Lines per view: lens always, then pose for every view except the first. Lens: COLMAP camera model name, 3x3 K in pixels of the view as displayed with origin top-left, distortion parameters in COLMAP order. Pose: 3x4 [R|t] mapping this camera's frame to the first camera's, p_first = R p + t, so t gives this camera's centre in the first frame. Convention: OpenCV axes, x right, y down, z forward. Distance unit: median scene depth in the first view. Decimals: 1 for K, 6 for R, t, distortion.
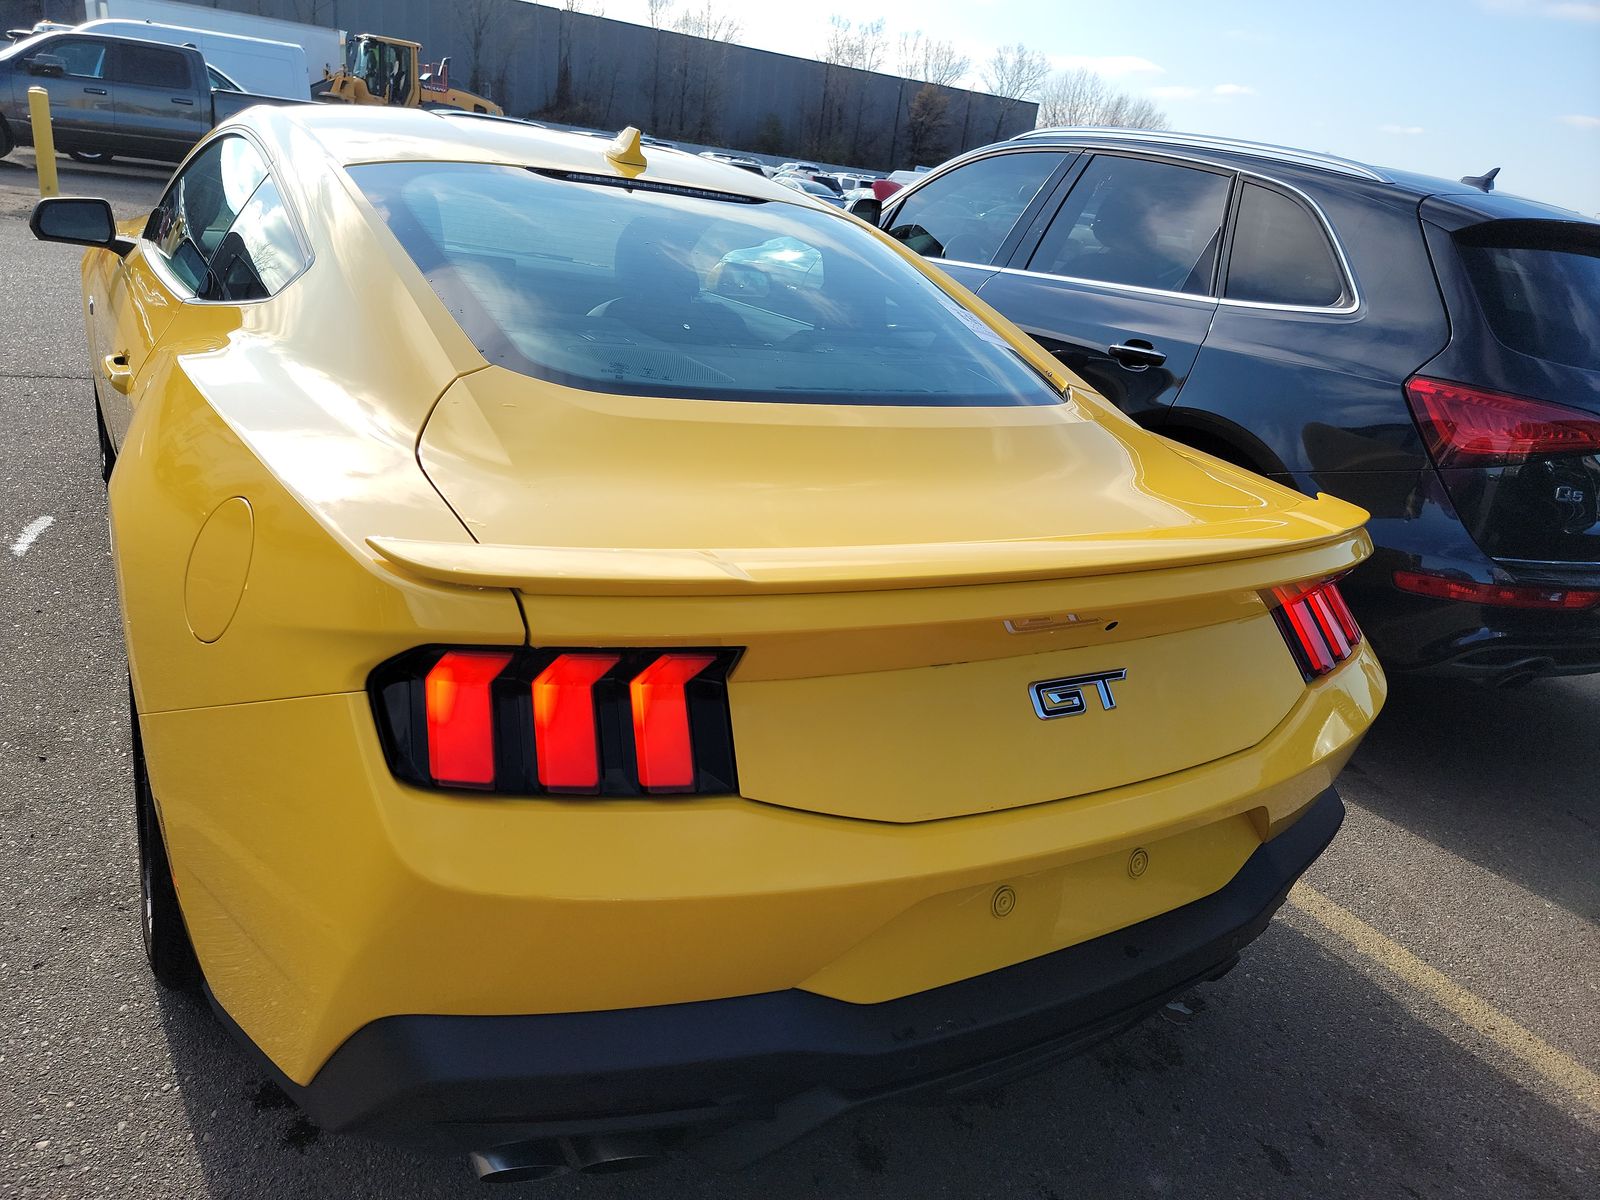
lens RADIAL K [[1102.3, 0, 778.7], [0, 1102.3, 627.4], [0, 0, 1]] dist [0.057736, -0.041367]
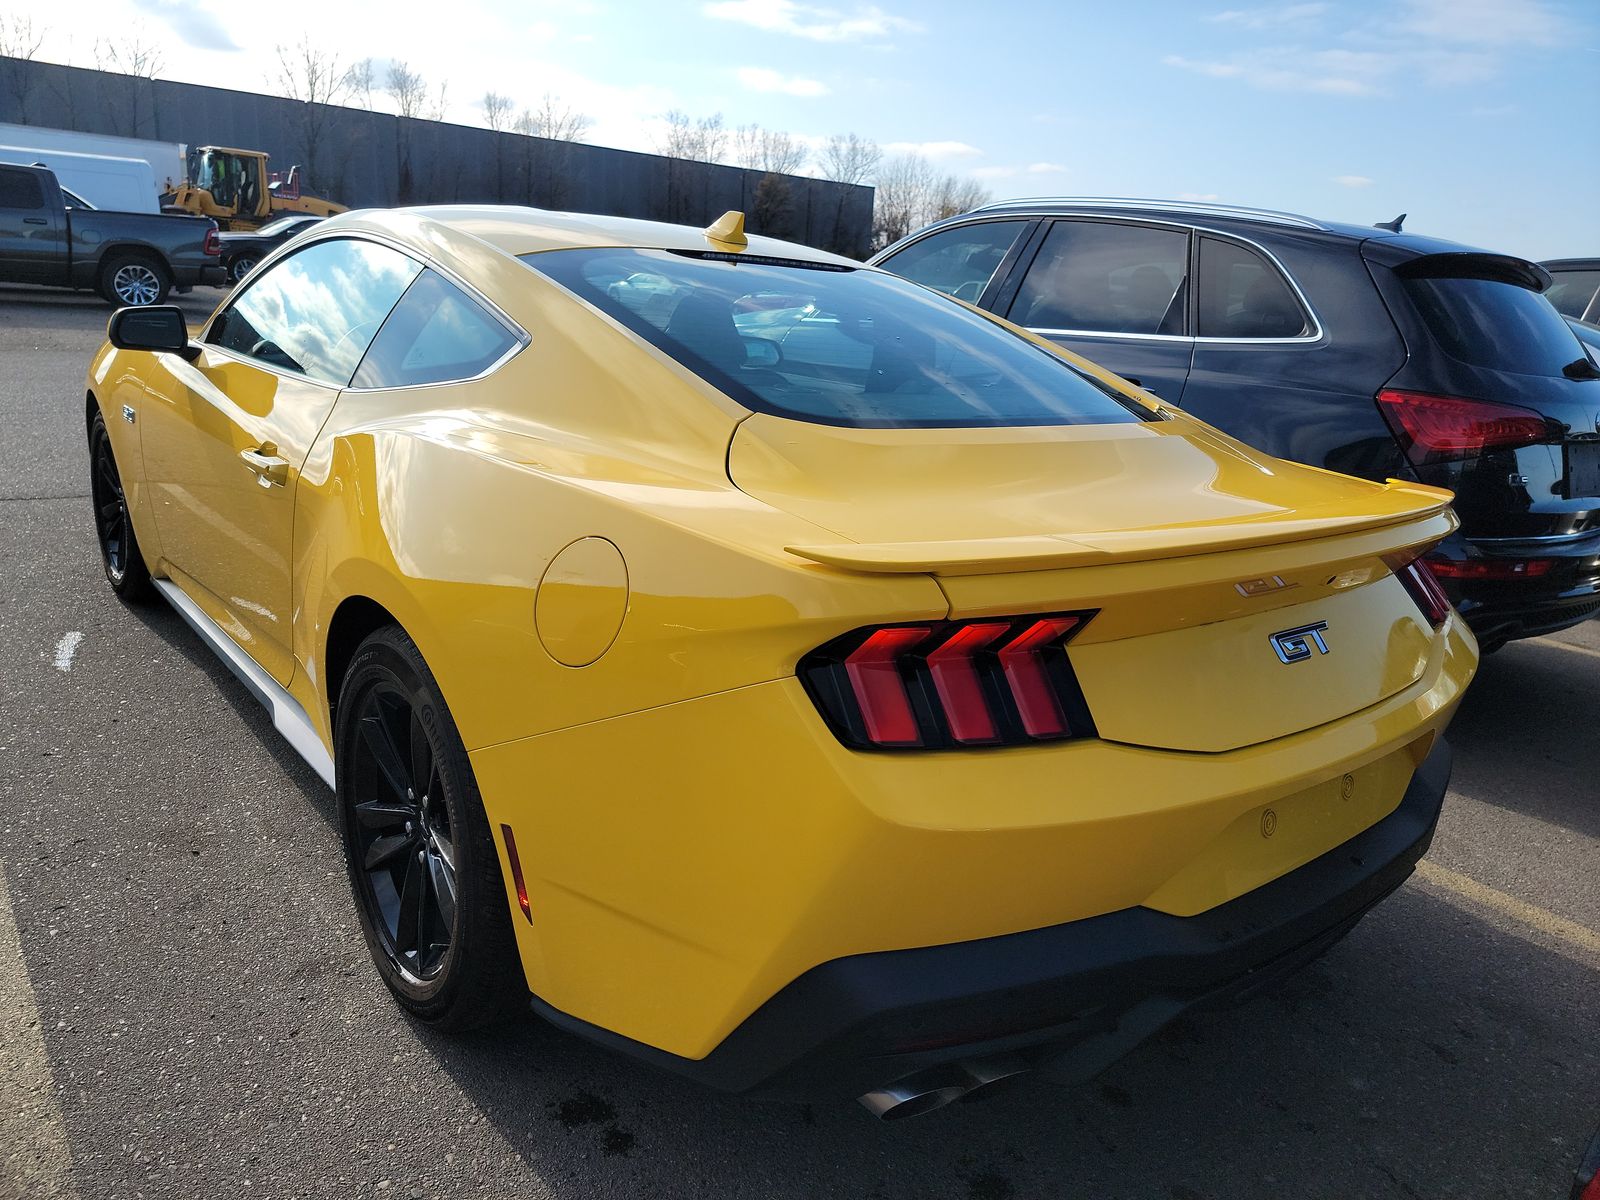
lens RADIAL K [[1107.6, 0, 801.7], [0, 1107.6, 629.0], [0, 0, 1]] dist [0.059649, -0.046348]
pose [[0.987489, -0.094623, 0.126140, -0.156803], [0.102960, 0.992795, -0.061292, 0.024656], [-0.119432, 0.073512, 0.990117, -0.048265]]
